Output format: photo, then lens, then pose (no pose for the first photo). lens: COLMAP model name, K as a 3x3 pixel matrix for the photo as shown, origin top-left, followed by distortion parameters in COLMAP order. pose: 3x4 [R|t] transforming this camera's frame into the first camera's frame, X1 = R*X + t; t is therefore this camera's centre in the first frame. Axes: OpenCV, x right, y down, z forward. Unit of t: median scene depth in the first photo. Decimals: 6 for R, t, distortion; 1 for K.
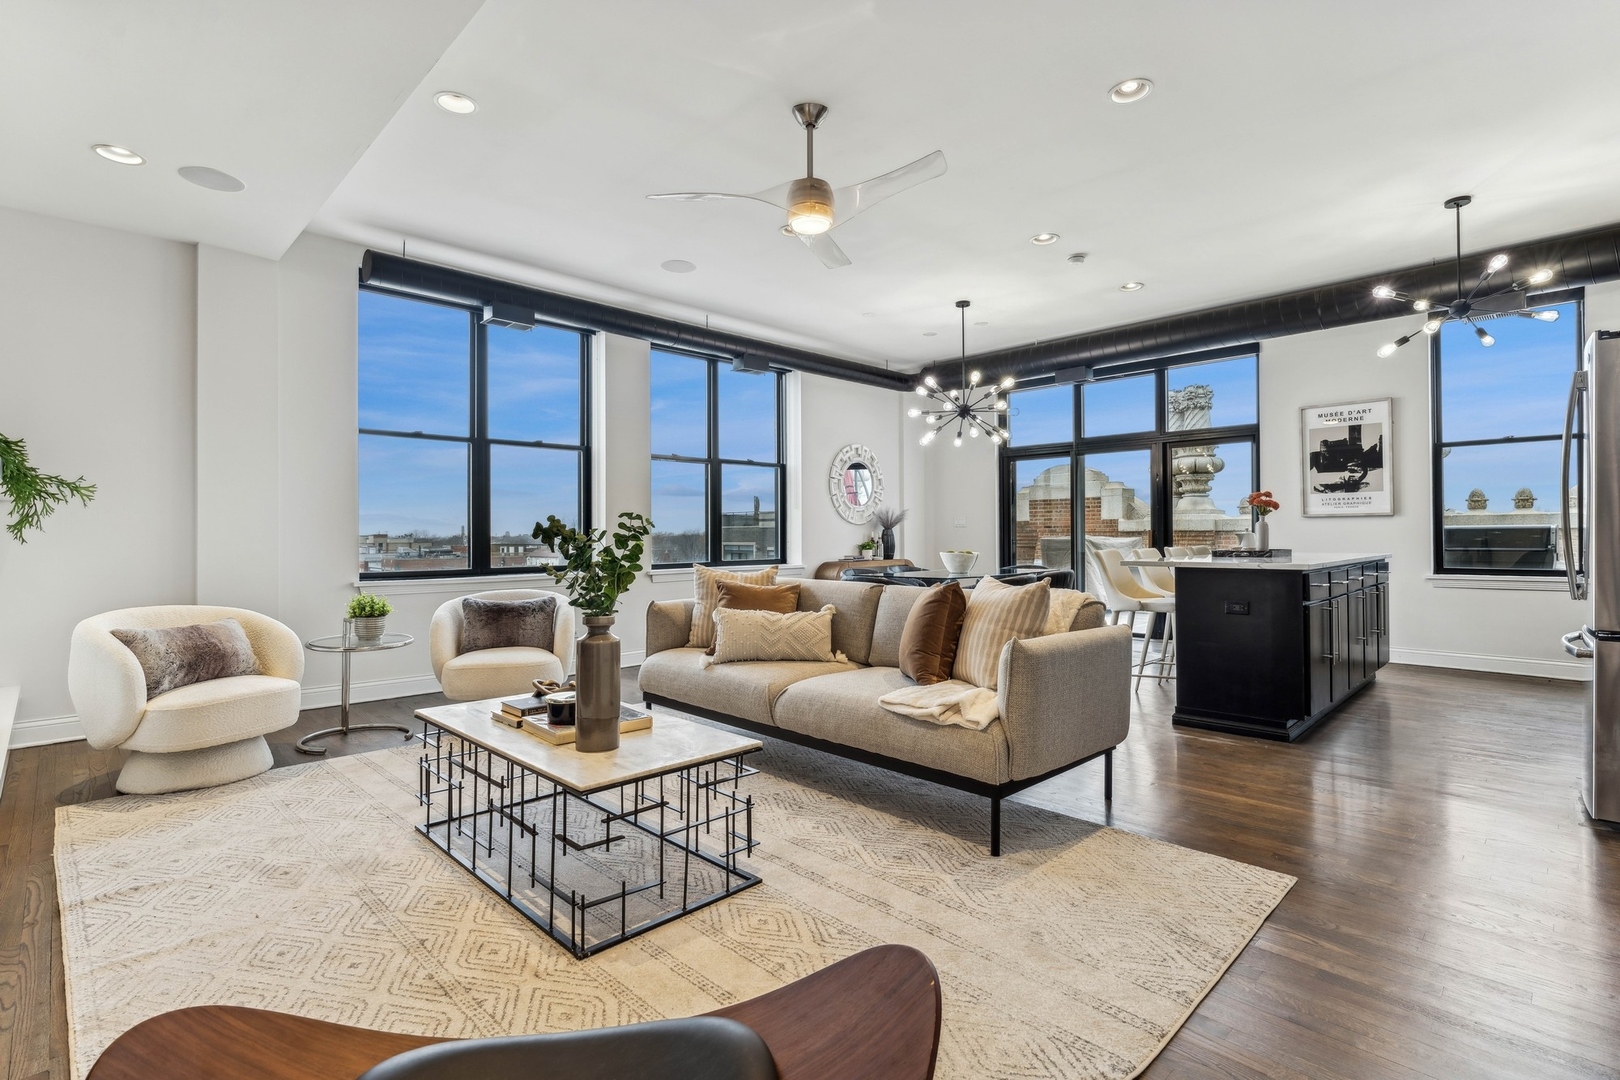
lens RADIAL K [[770.3, 0, 808.0], [0, 770.3, 524.4], [0, 0, 1]] dist [-0.003031, -0.000266]
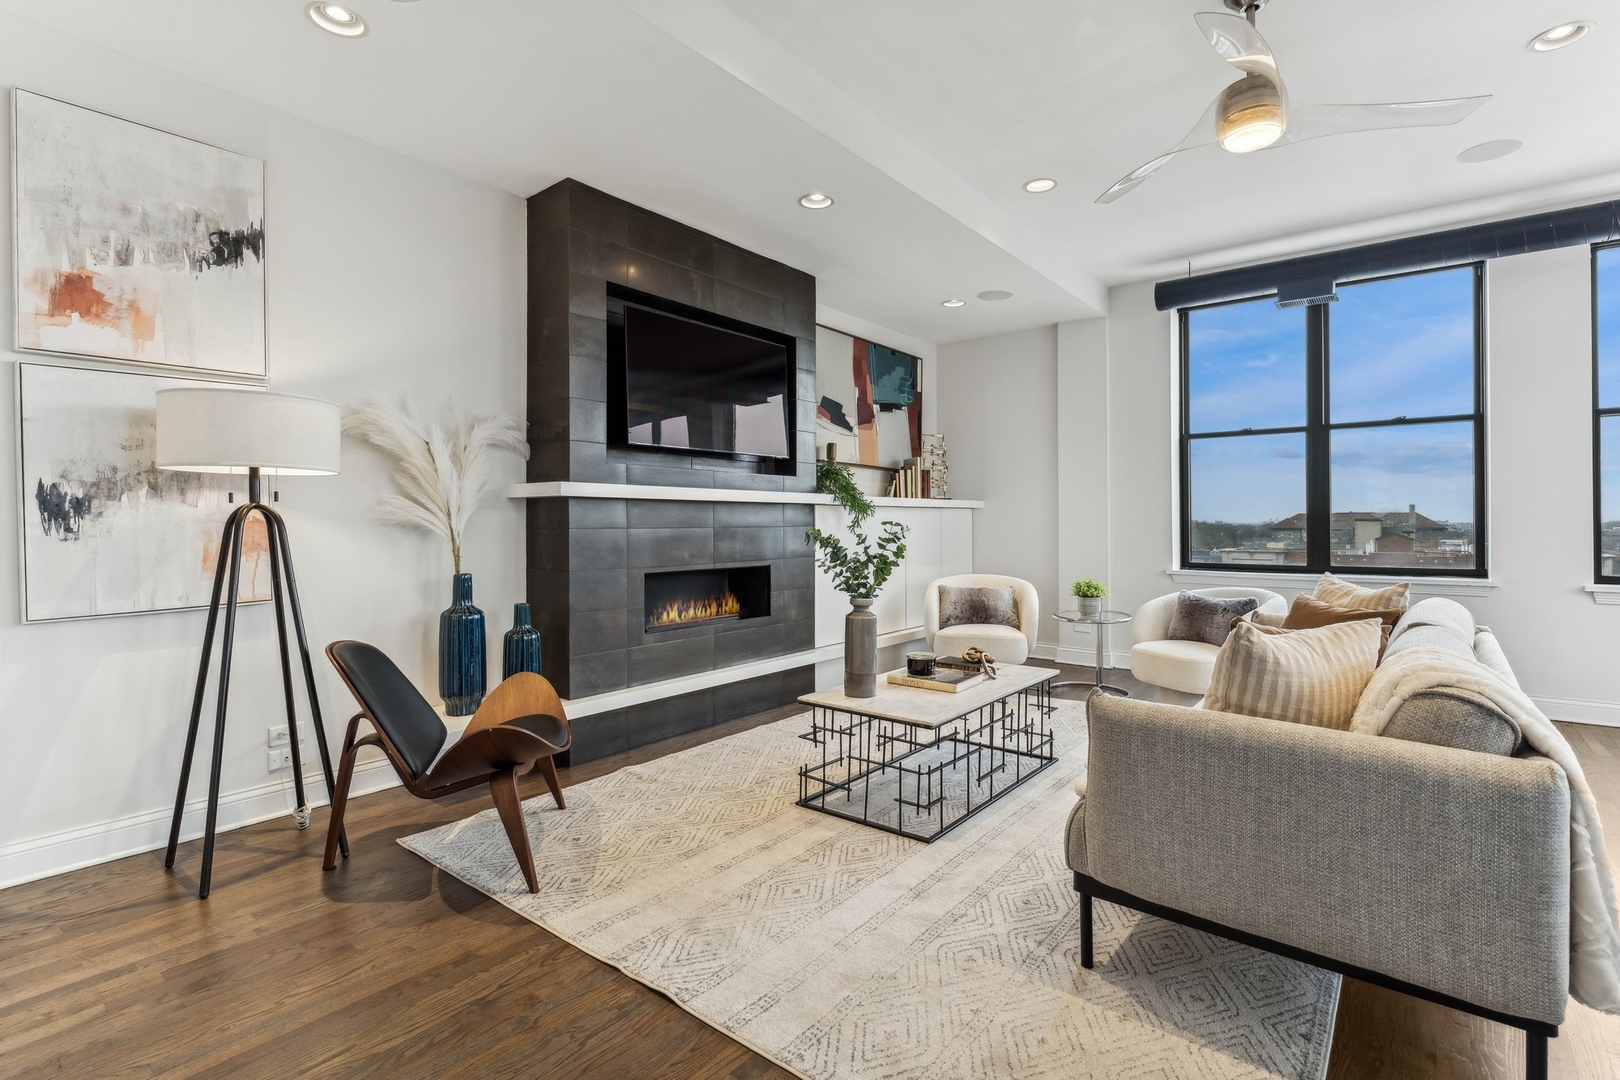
lens RADIAL K [[770.3, 0, 808.0], [0, 770.3, 524.4], [0, 0, 1]] dist [-0.003031, -0.000266]
pose [[0.117345, 0.006708, -0.993069, 0.719852], [0.014046, 0.999866, 0.008414, -0.015914], [0.992992, -0.014936, 0.117235, 0.473870]]
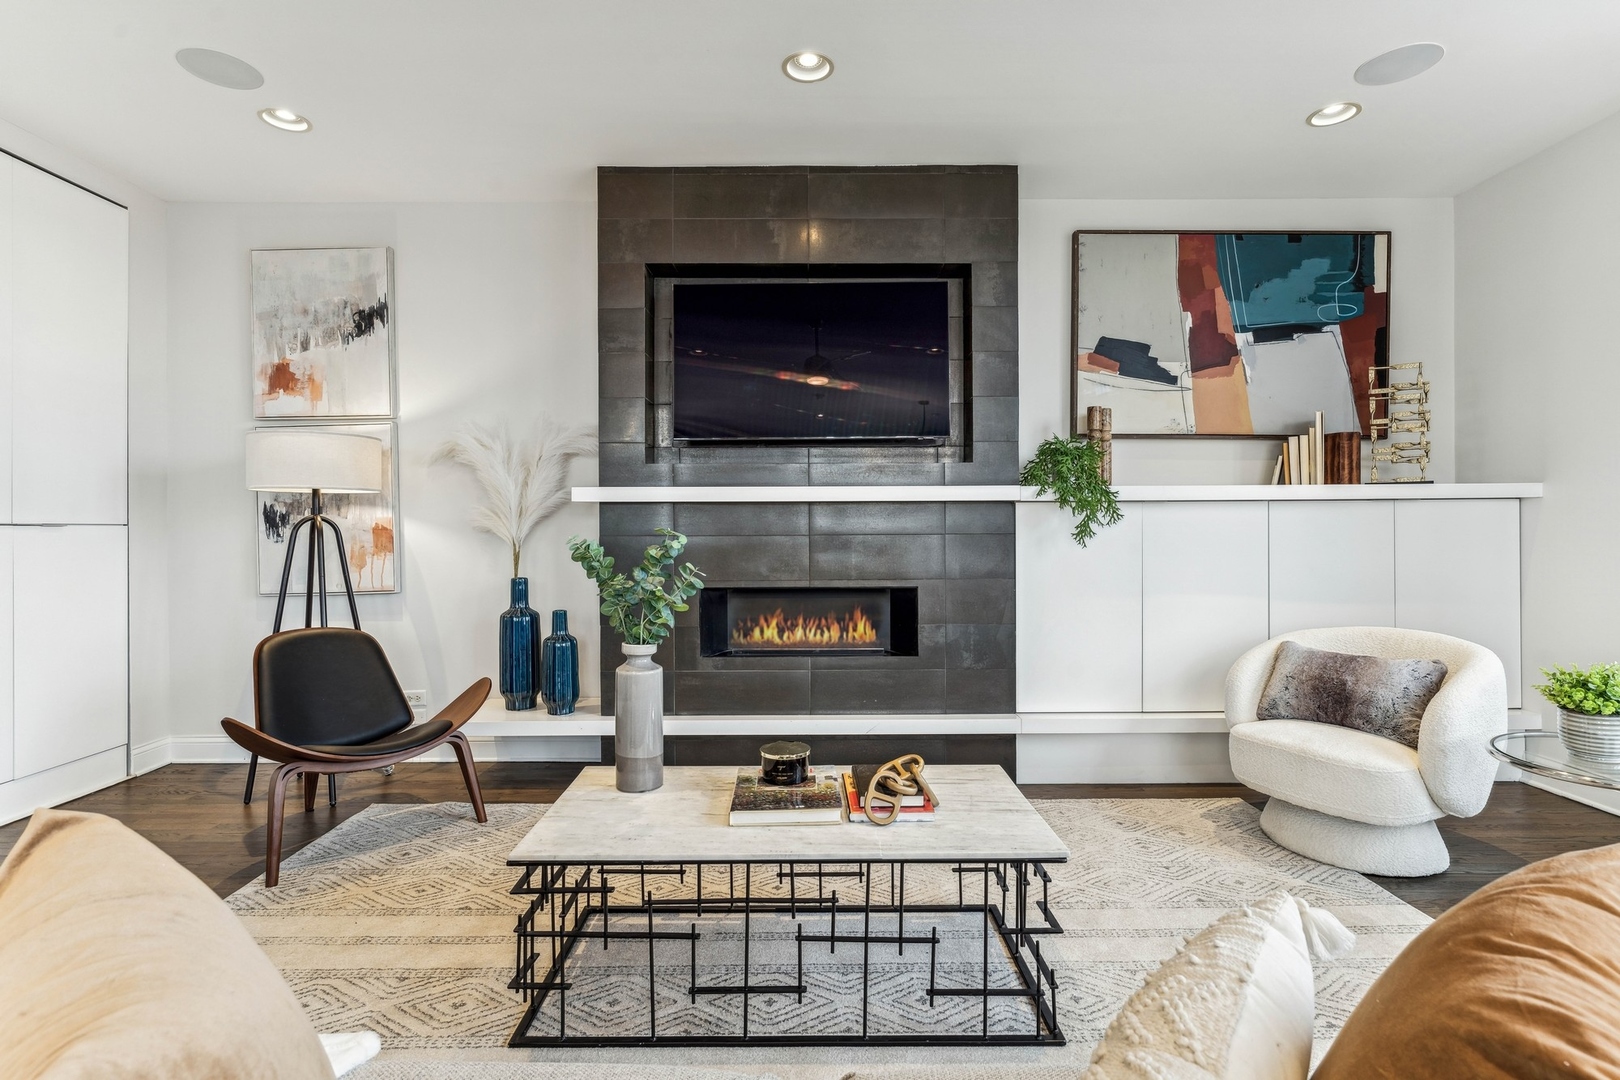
lens RADIAL K [[778.3, 0, 798.7], [0, 778.3, 531.7], [0, 0, 1]] dist [-0.002808, 0.000078]
pose [[-0.701355, 0.010688, -0.712732, 0.180706], [0.016860, 0.999857, -0.001597, -0.005321], [0.712613, -0.013137, -0.701435, 1.164473]]
